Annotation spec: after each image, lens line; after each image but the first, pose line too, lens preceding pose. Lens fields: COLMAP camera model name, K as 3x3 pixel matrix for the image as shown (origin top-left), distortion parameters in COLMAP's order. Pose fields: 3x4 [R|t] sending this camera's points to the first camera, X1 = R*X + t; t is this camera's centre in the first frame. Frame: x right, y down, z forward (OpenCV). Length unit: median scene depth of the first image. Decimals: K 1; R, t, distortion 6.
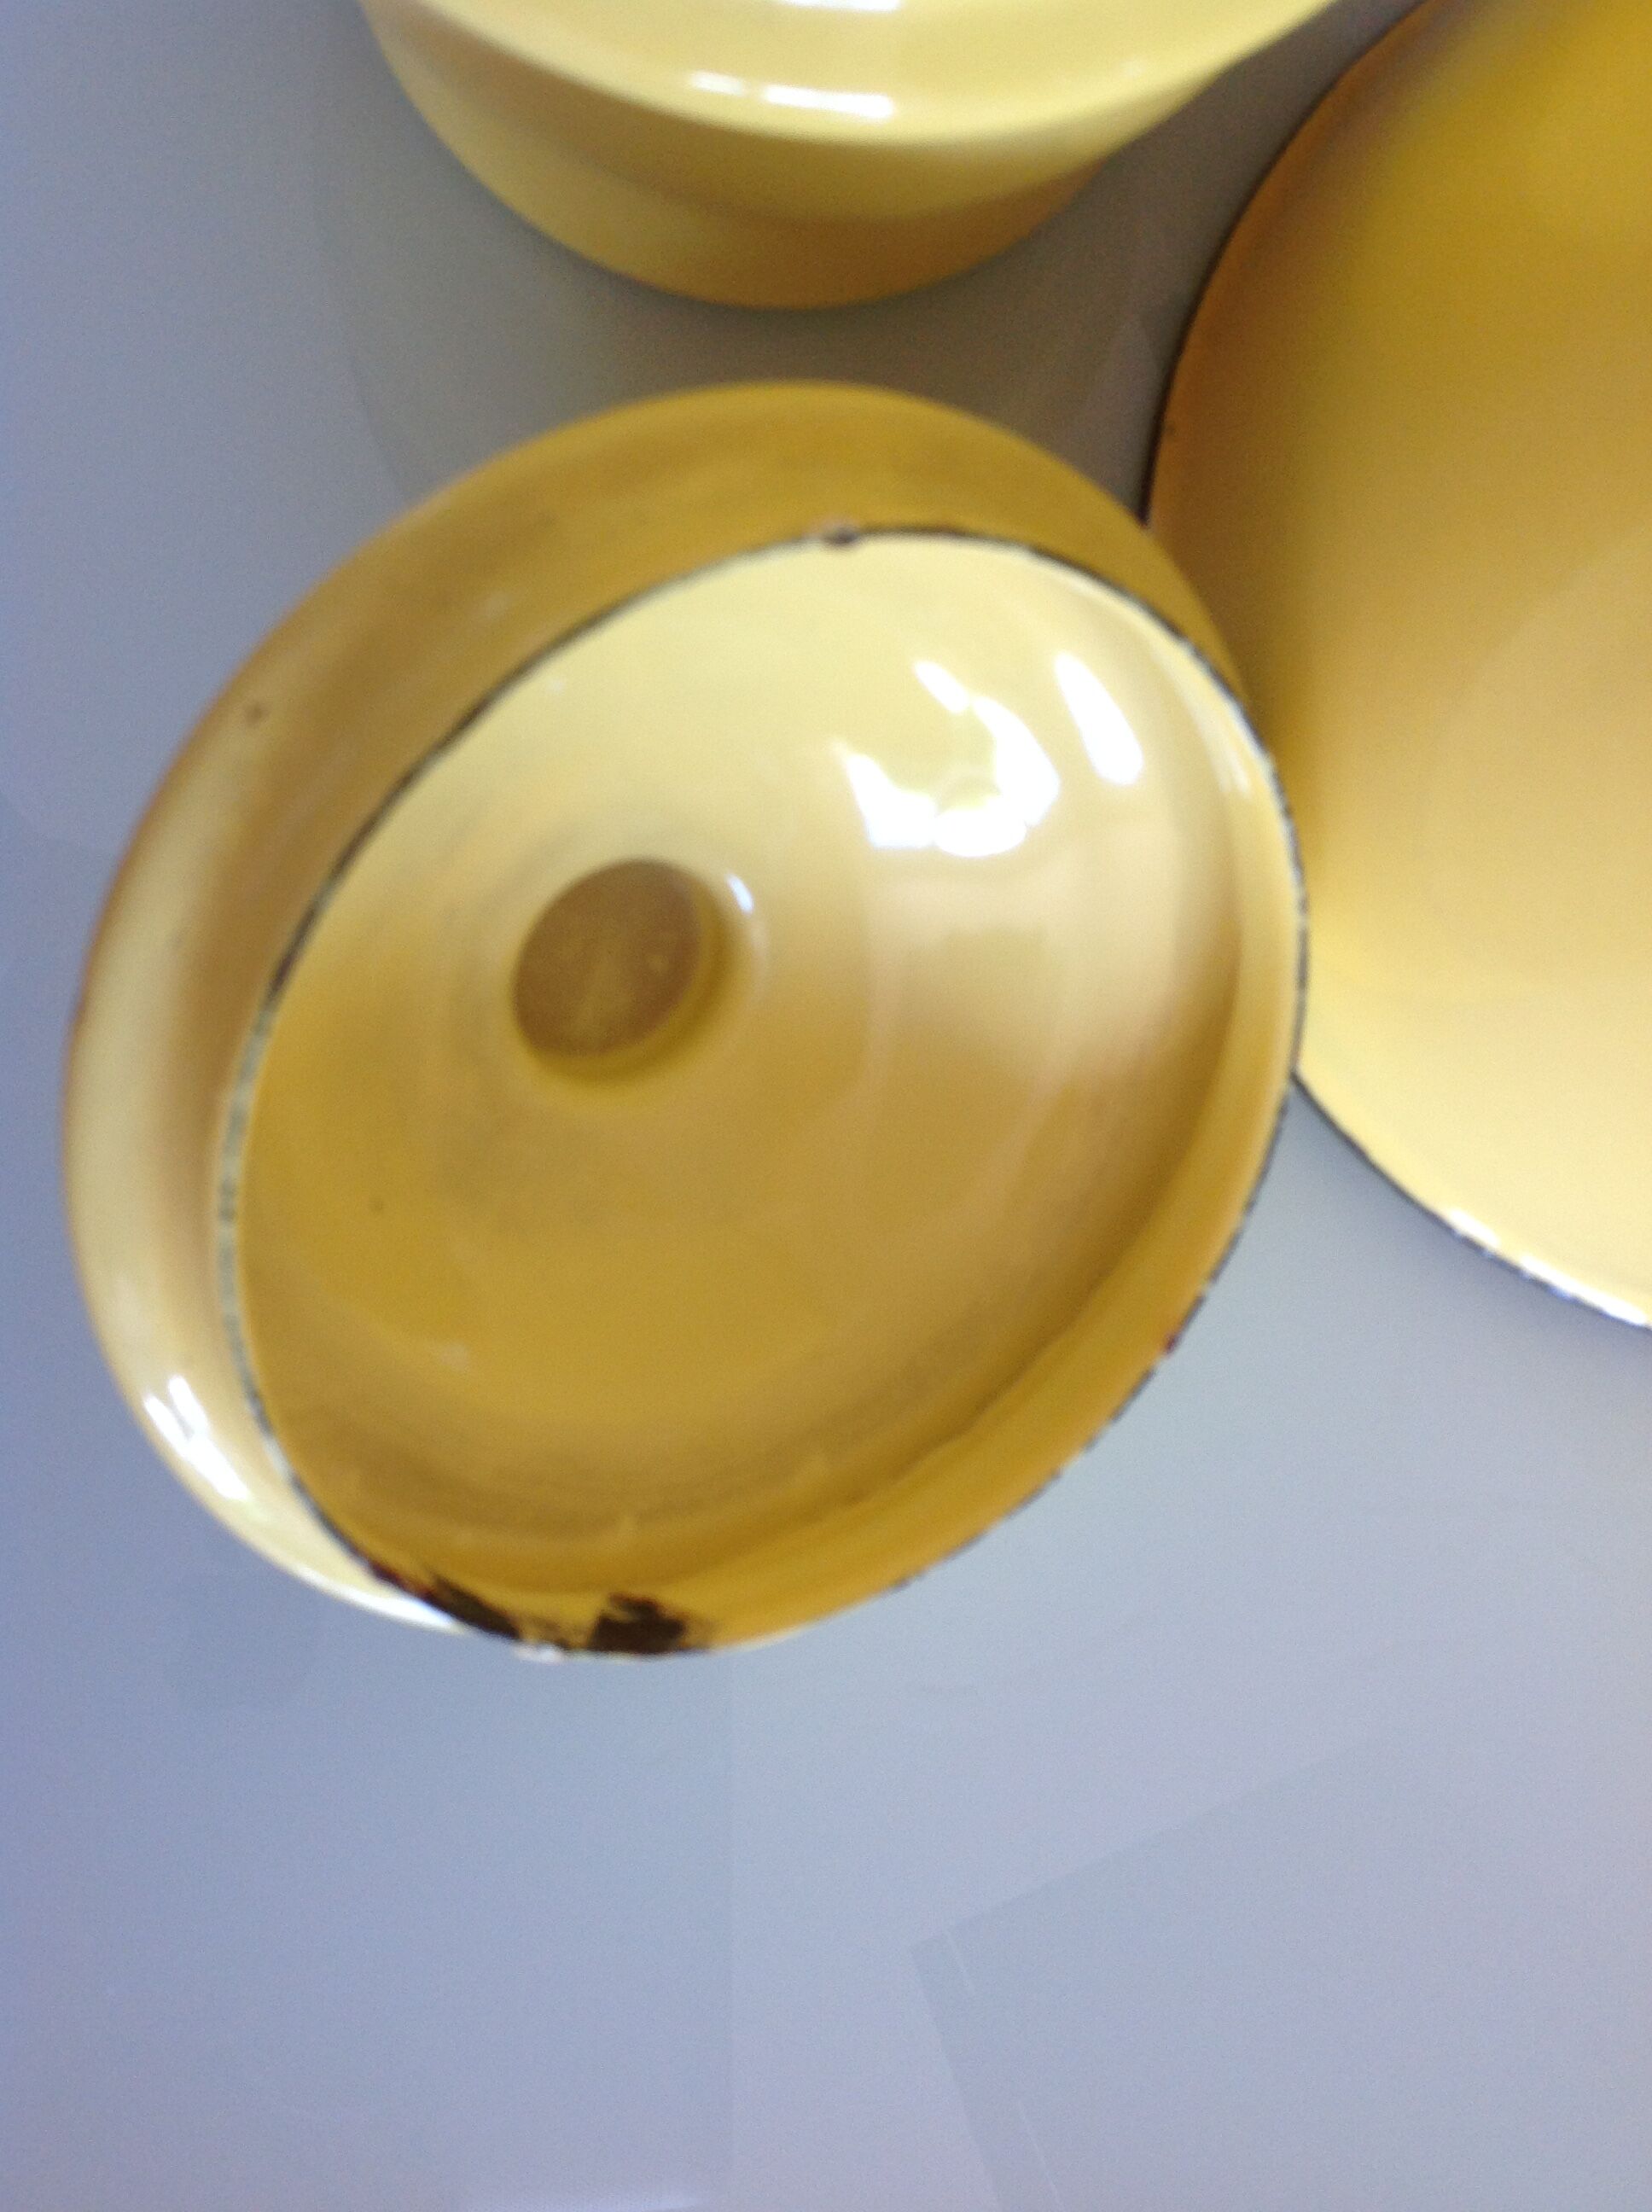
lens RADIAL K [[2197.9, 0, 826.0], [0, 2197.9, 1106.0], [0, 0, 1]] dist [0.142497, -0.372538]
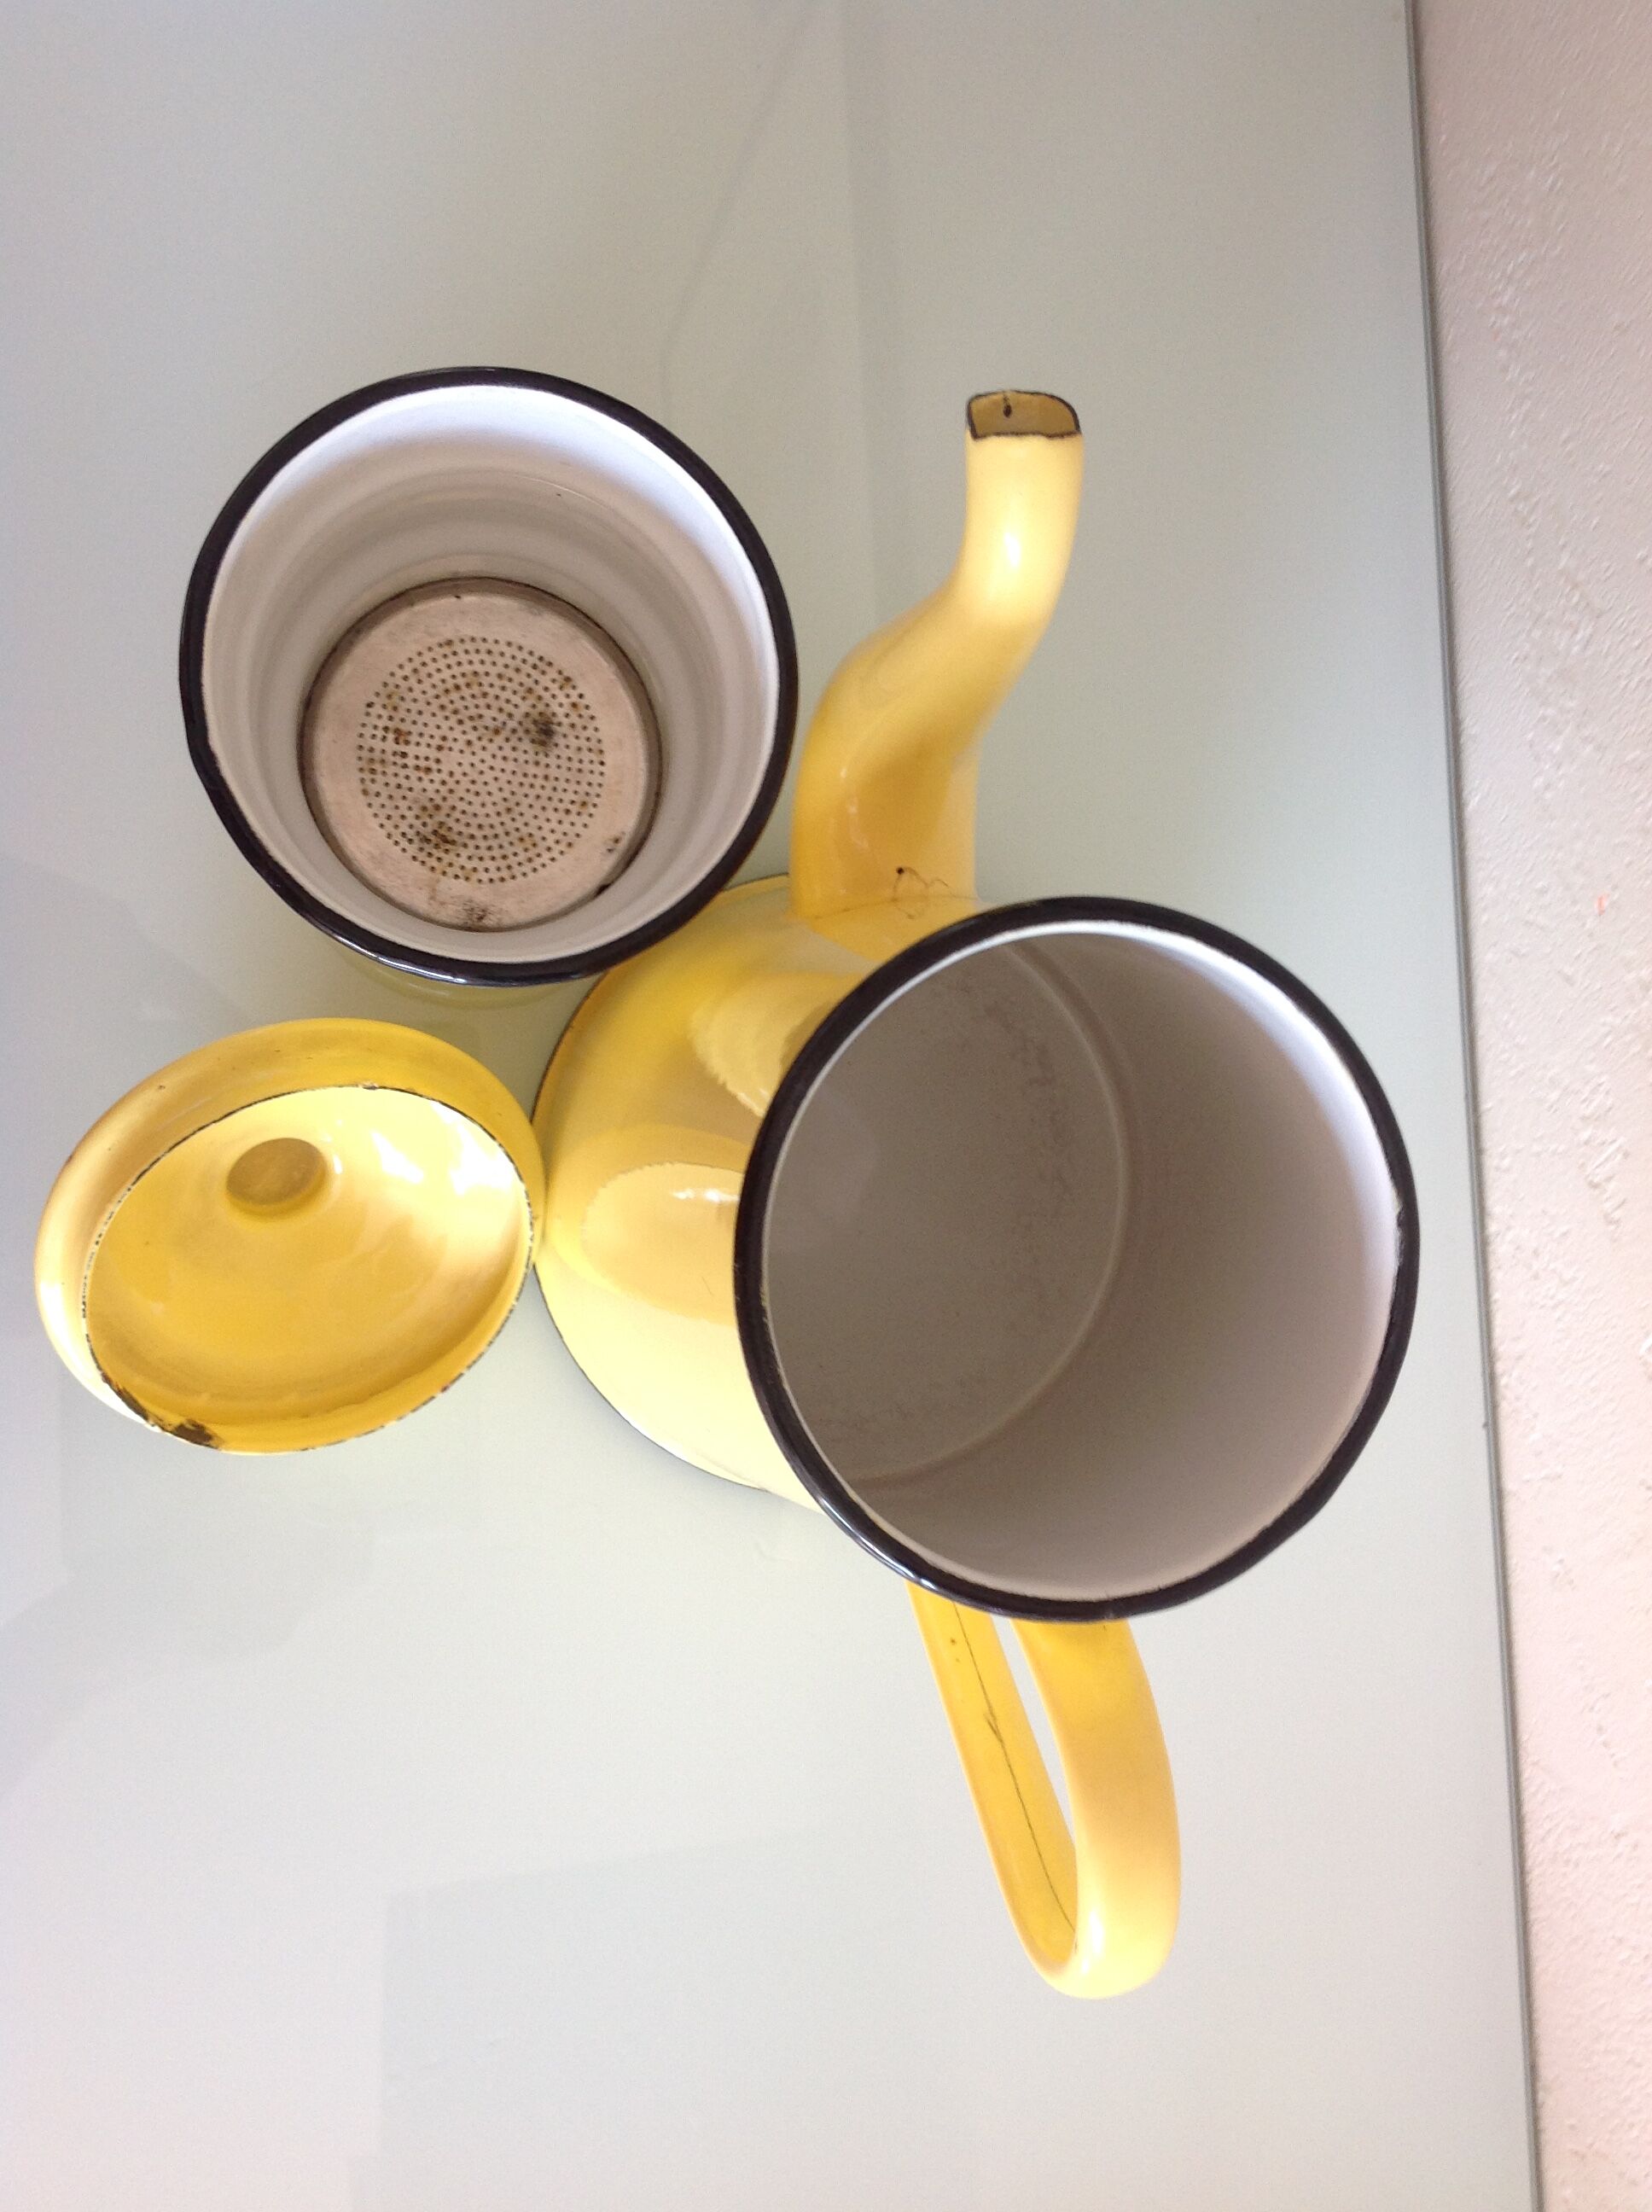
lens RADIAL K [[2197.9, 0, 826.0], [0, 2197.9, 1106.0], [0, 0, 1]] dist [0.142497, -0.372538]
pose [[0.949577, 0.303201, 0.079832, 0.282567], [-0.299566, 0.952522, -0.054415, -0.198094], [-0.092540, 0.027756, 0.995322, -1.595263]]
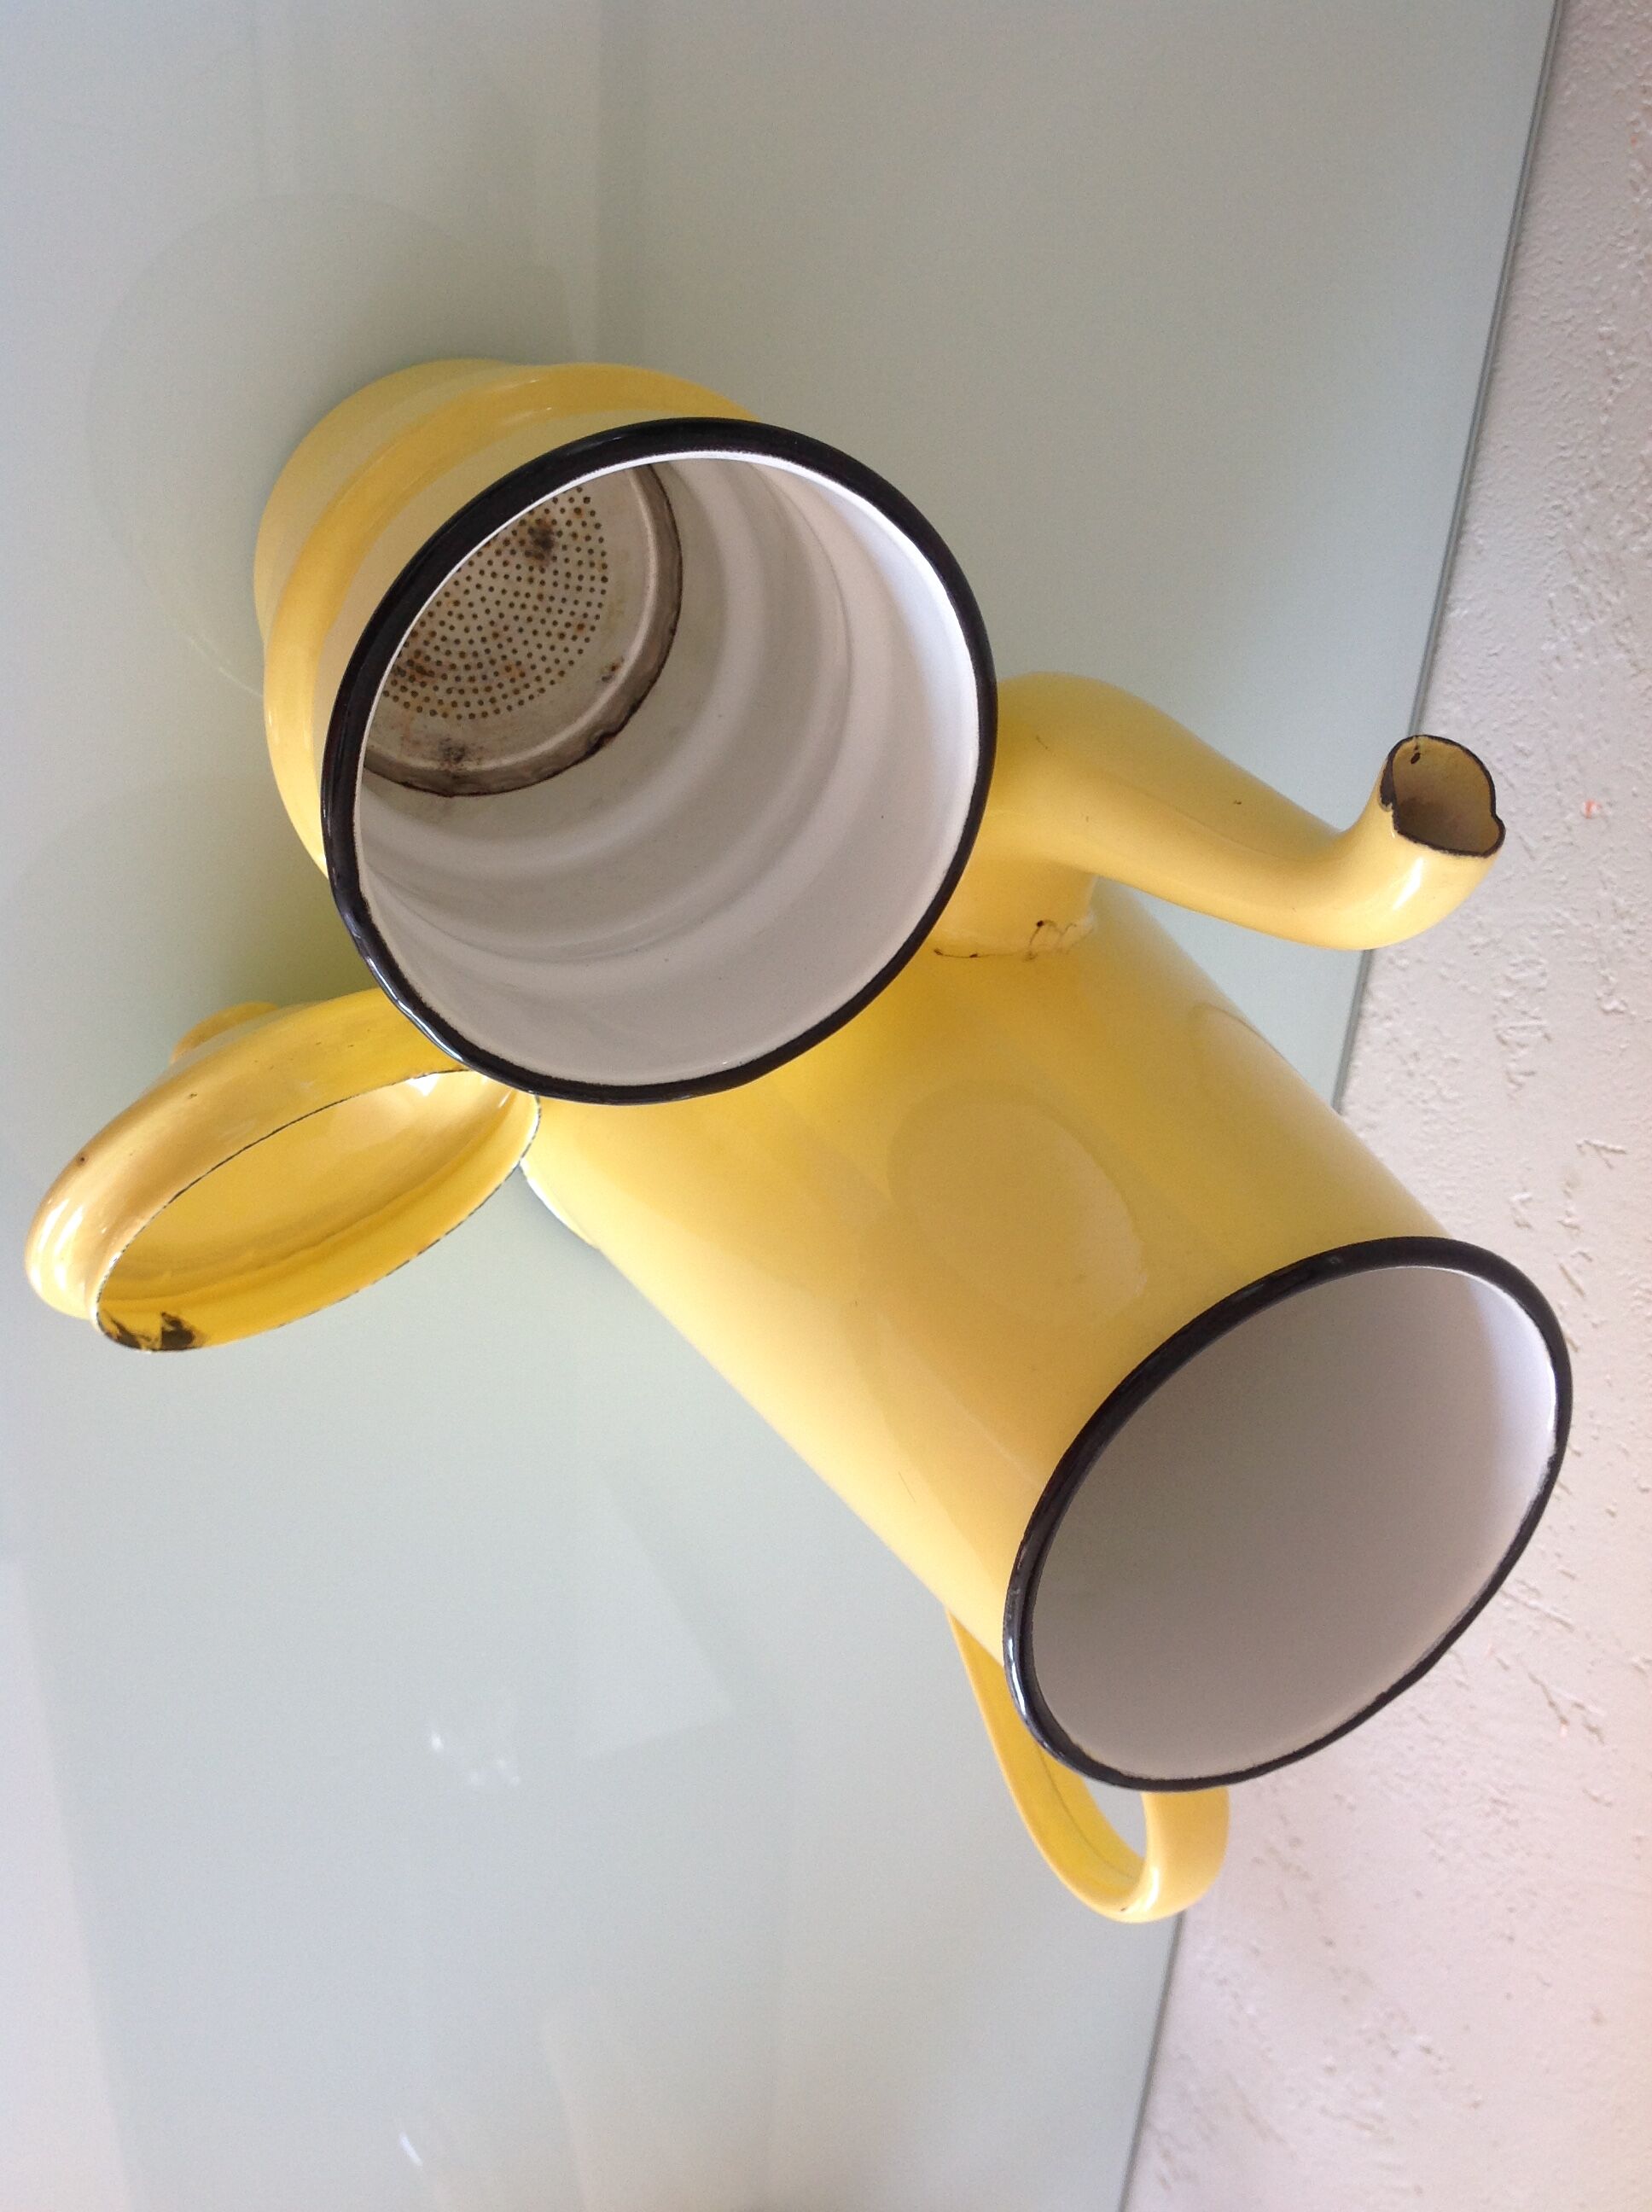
lens RADIAL K [[2197.9, 0, 826.0], [0, 2197.9, 1106.0], [0, 0, 1]] dist [0.142497, -0.372538]
pose [[0.852208, 0.211872, 0.478384, -0.681175], [-0.388484, 0.868698, 0.307319, -0.986412], [-0.350459, -0.447744, 0.822620, -1.113231]]
